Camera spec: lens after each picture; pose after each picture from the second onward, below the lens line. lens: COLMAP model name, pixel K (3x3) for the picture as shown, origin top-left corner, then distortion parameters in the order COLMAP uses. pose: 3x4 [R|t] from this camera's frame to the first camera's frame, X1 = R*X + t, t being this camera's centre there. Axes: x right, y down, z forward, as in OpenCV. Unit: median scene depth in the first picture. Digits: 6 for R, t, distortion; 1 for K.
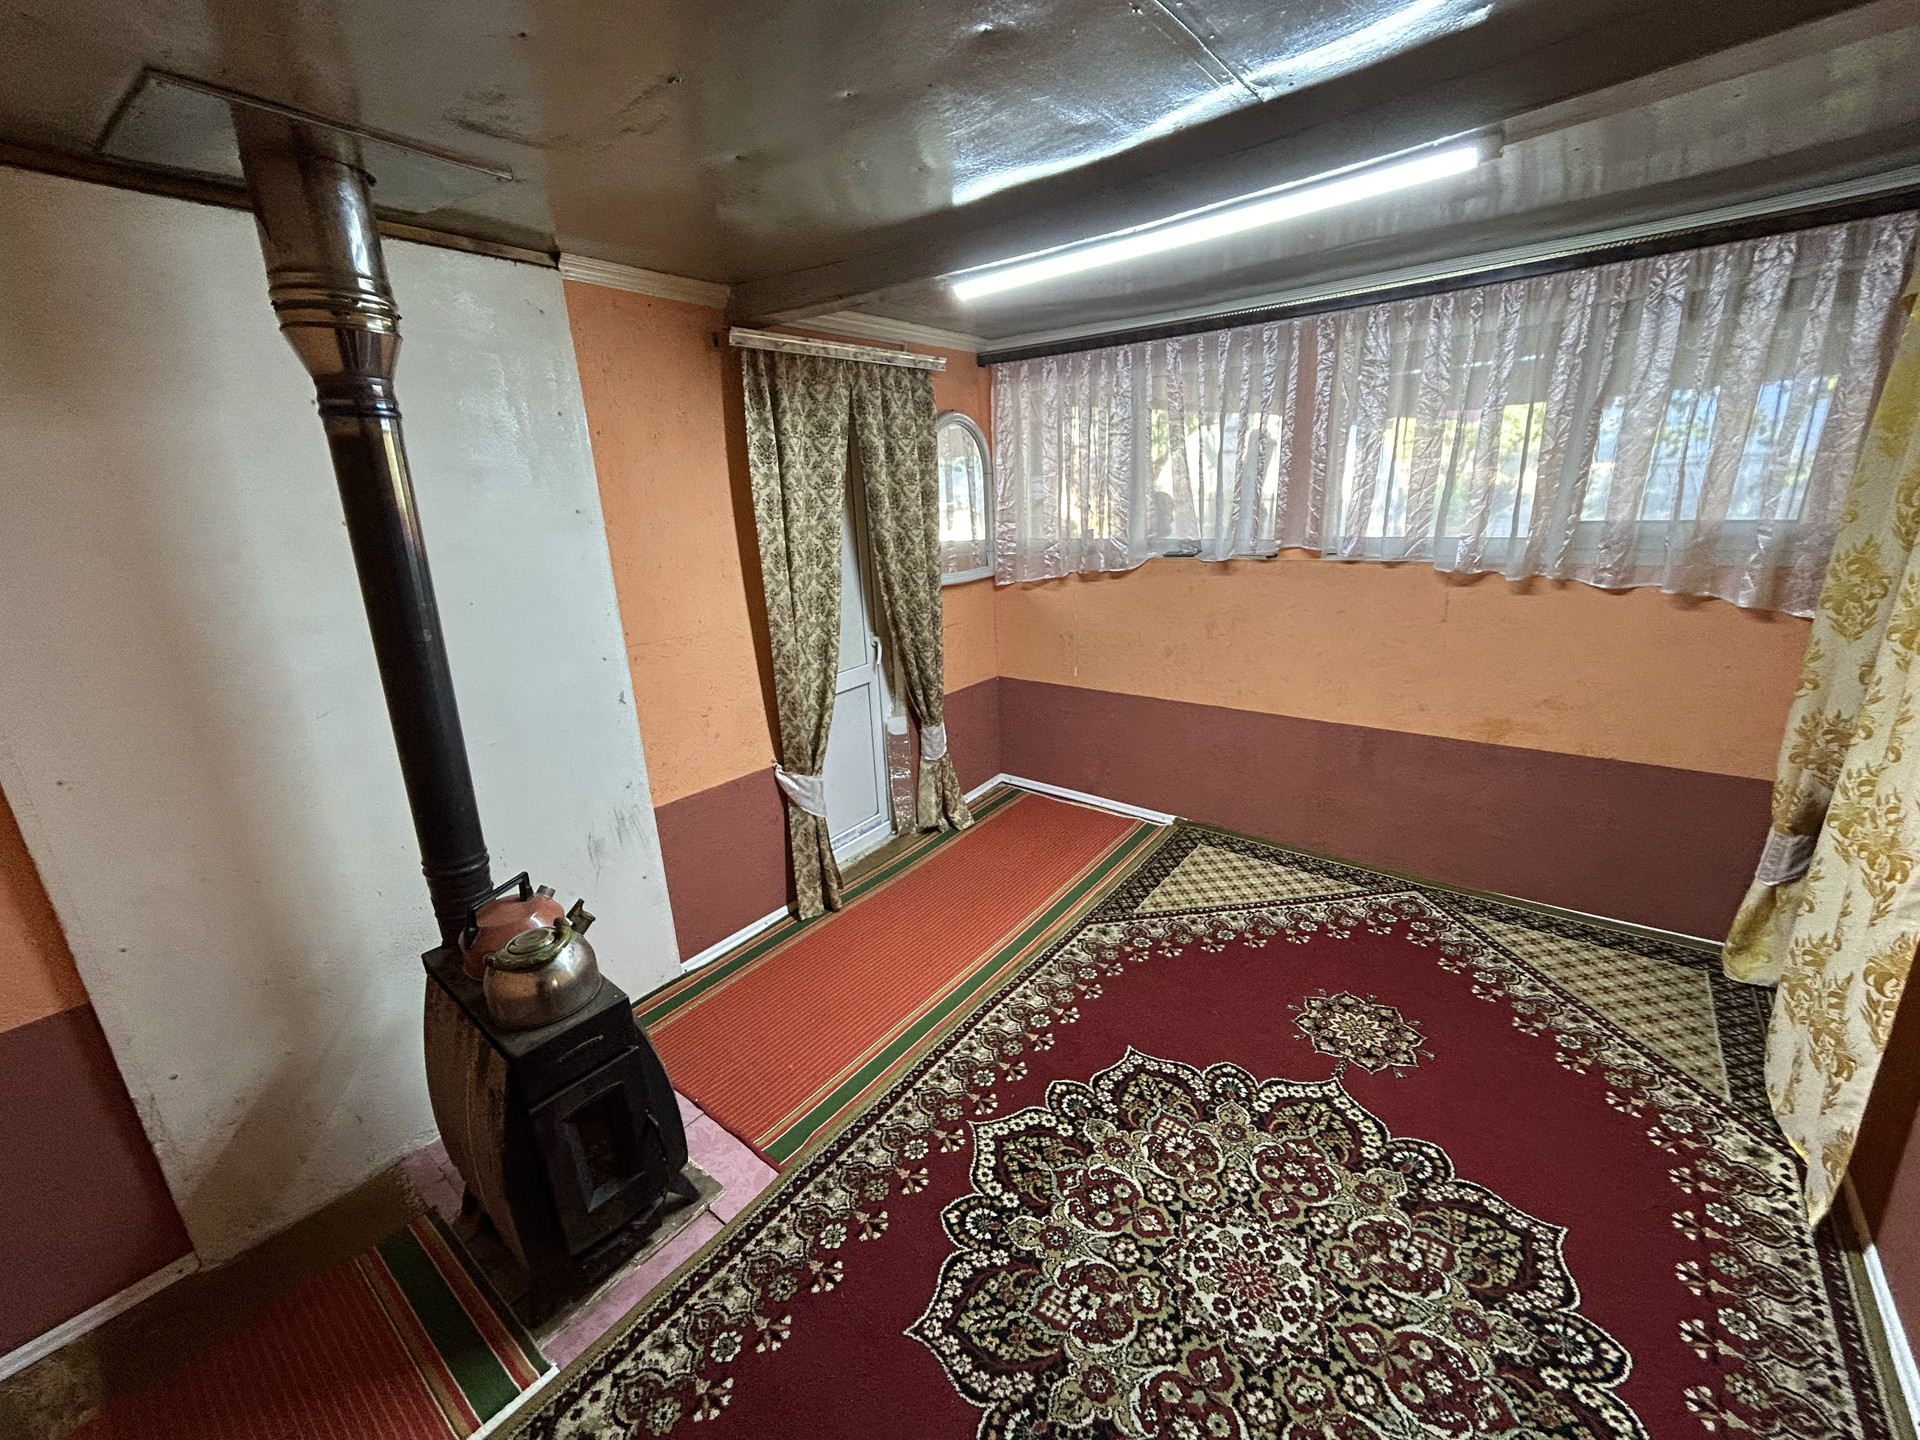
lens RADIAL K [[784.3, 0, 956.0], [0, 784.3, 722.6], [0, 0, 1]] dist [0.000998, -0.000125]
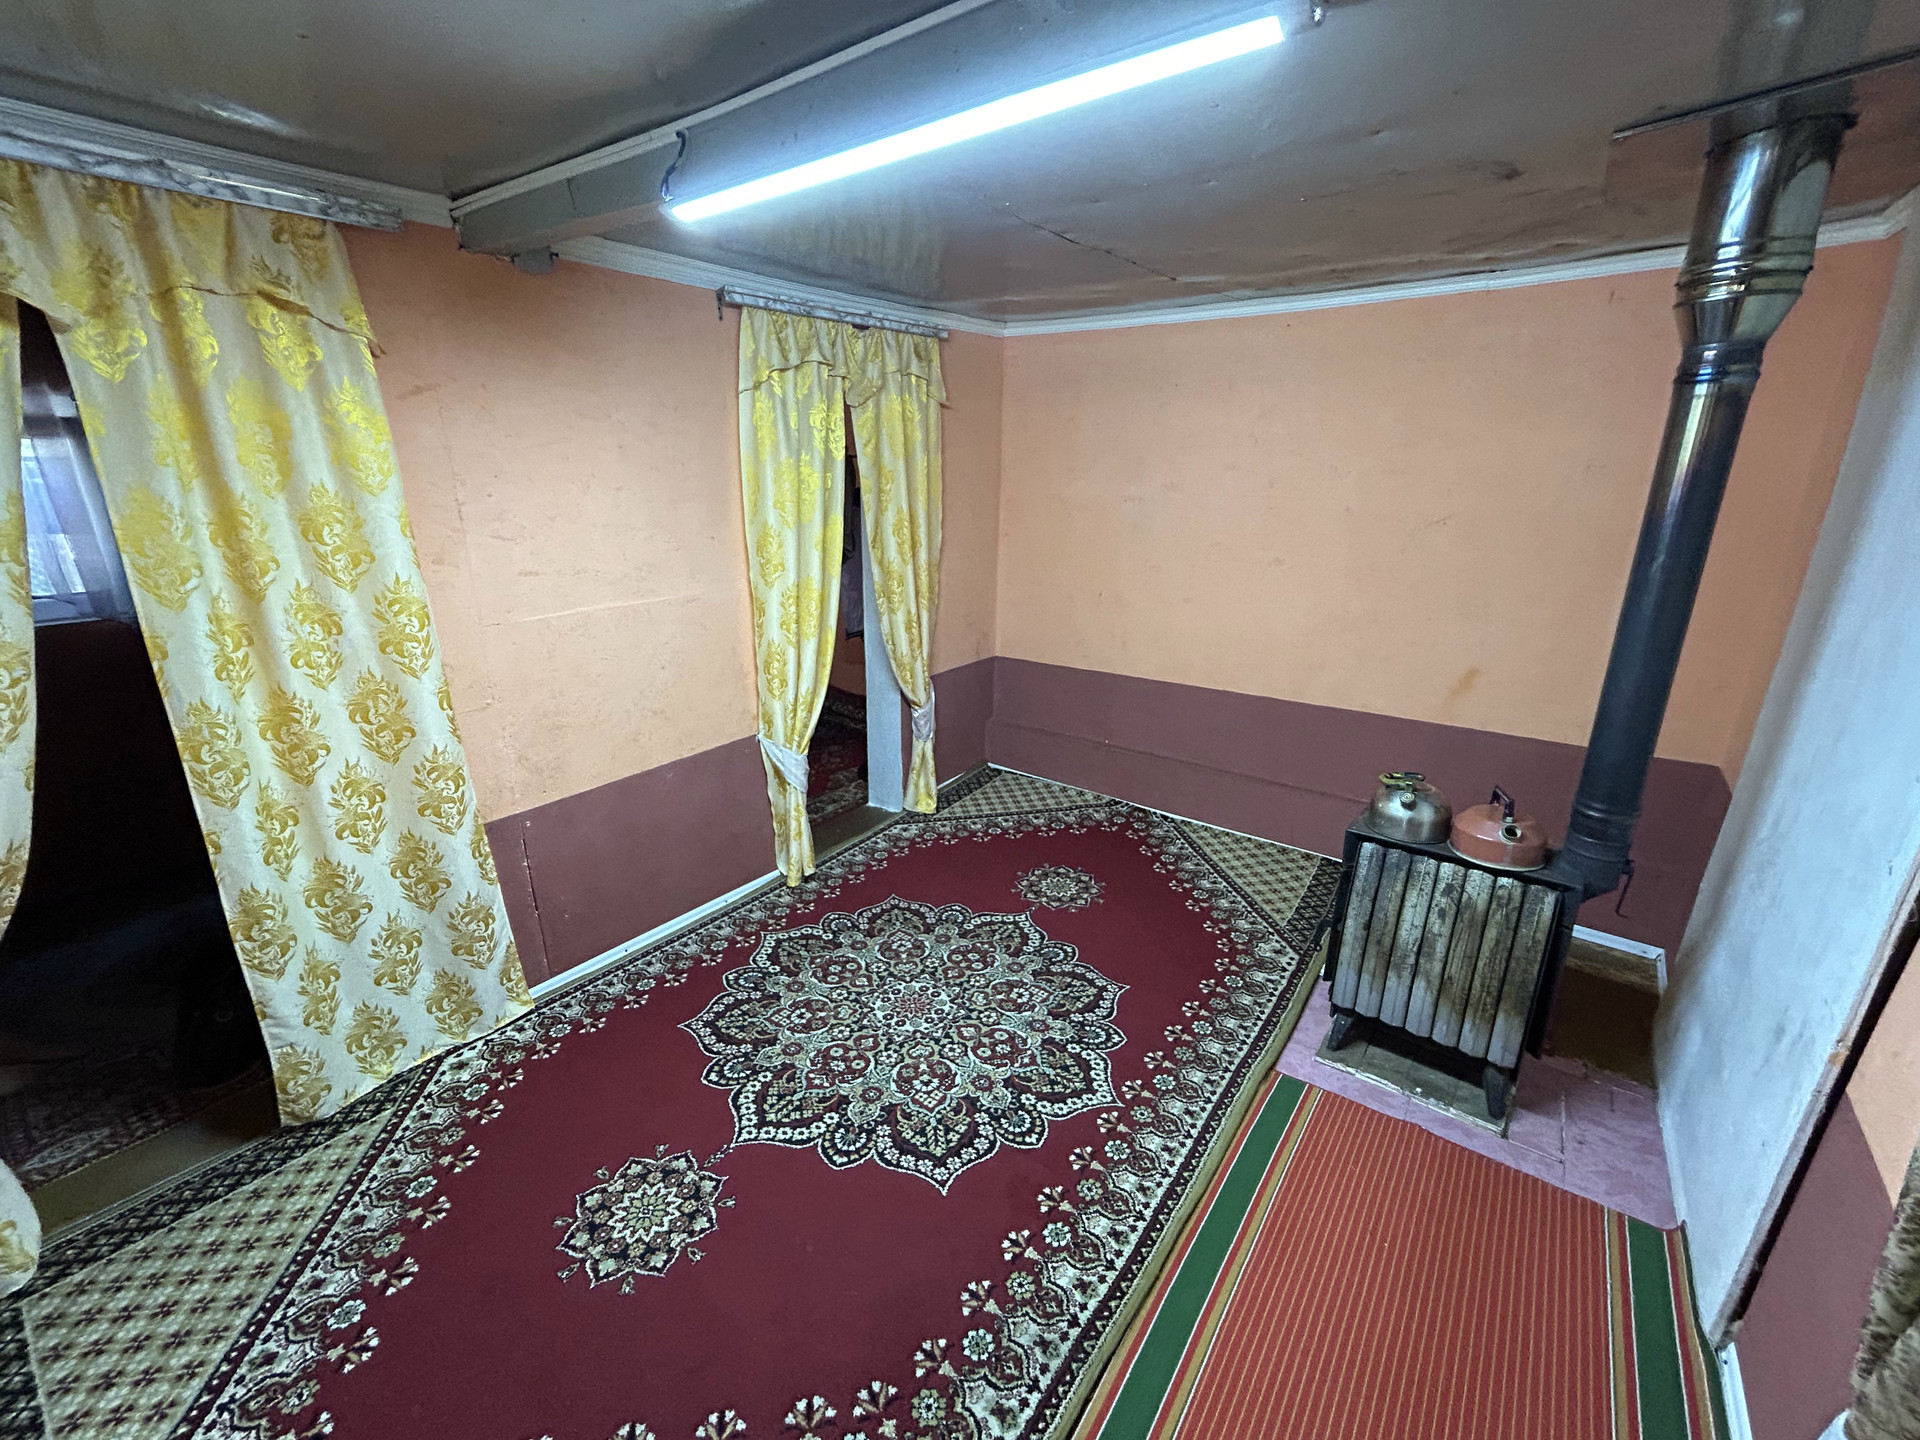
lens RADIAL K [[784.3, 0, 956.0], [0, 784.3, 722.6], [0, 0, 1]] dist [0.000998, -0.000125]
pose [[-0.998599, 0.052847, 0.002564, 0.203905], [0.044954, 0.821903, 0.567850, -0.486965], [0.027902, 0.567170, -0.823128, 1.556546]]
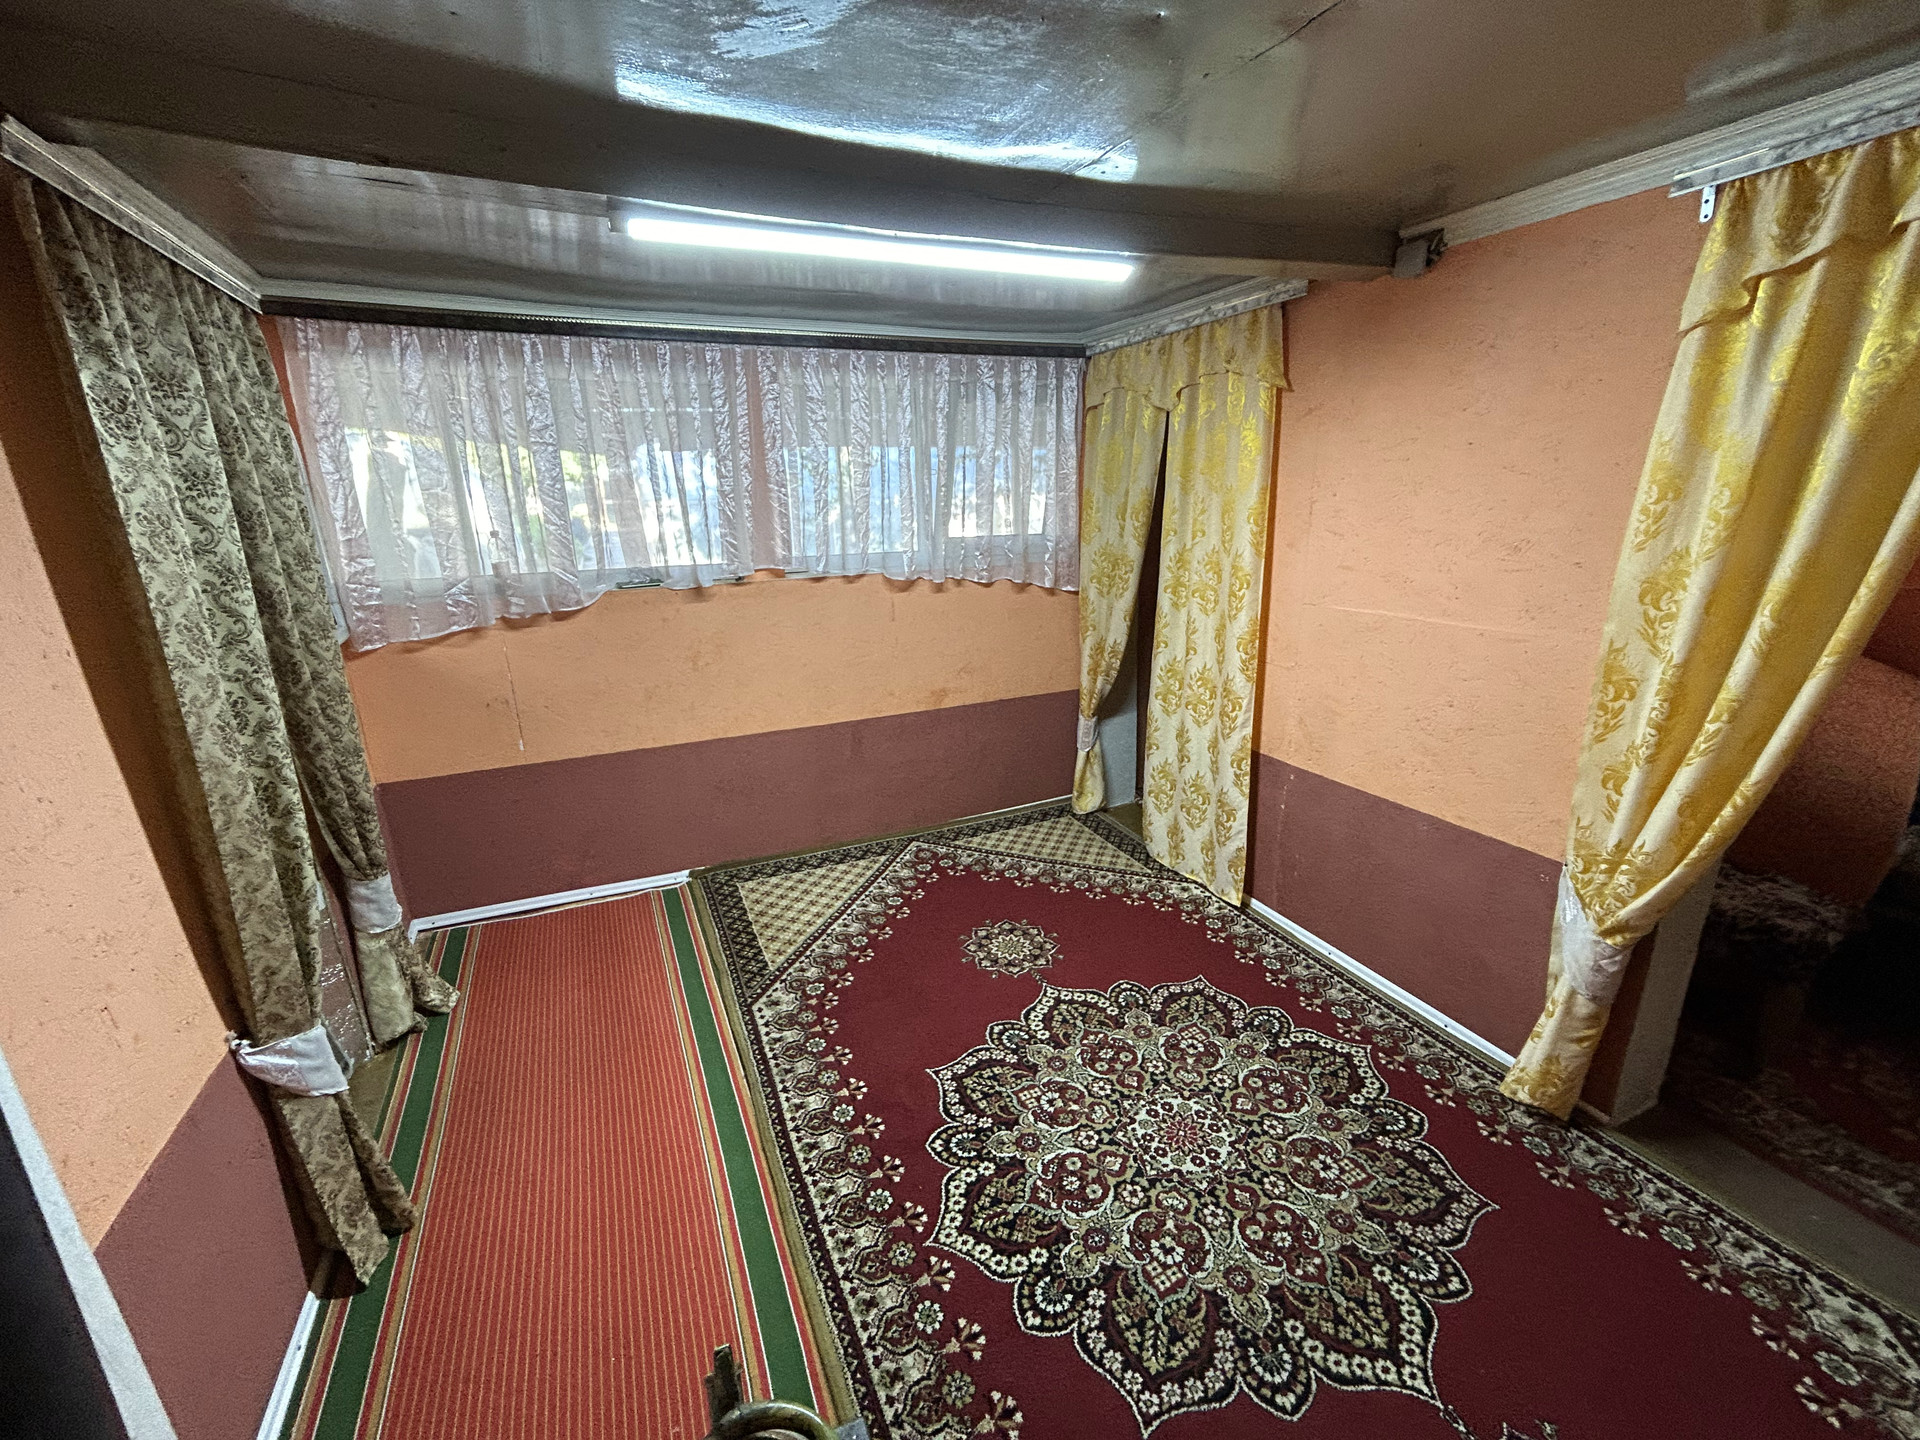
lens RADIAL K [[784.3, 0, 956.0], [0, 784.3, 722.6], [0, 0, 1]] dist [0.000998, -0.000125]
pose [[0.456834, -0.217615, 0.862523, -0.575173], [0.255214, 0.960916, 0.107265, -0.111339], [-0.852155, 0.171126, 0.494517, 0.462907]]
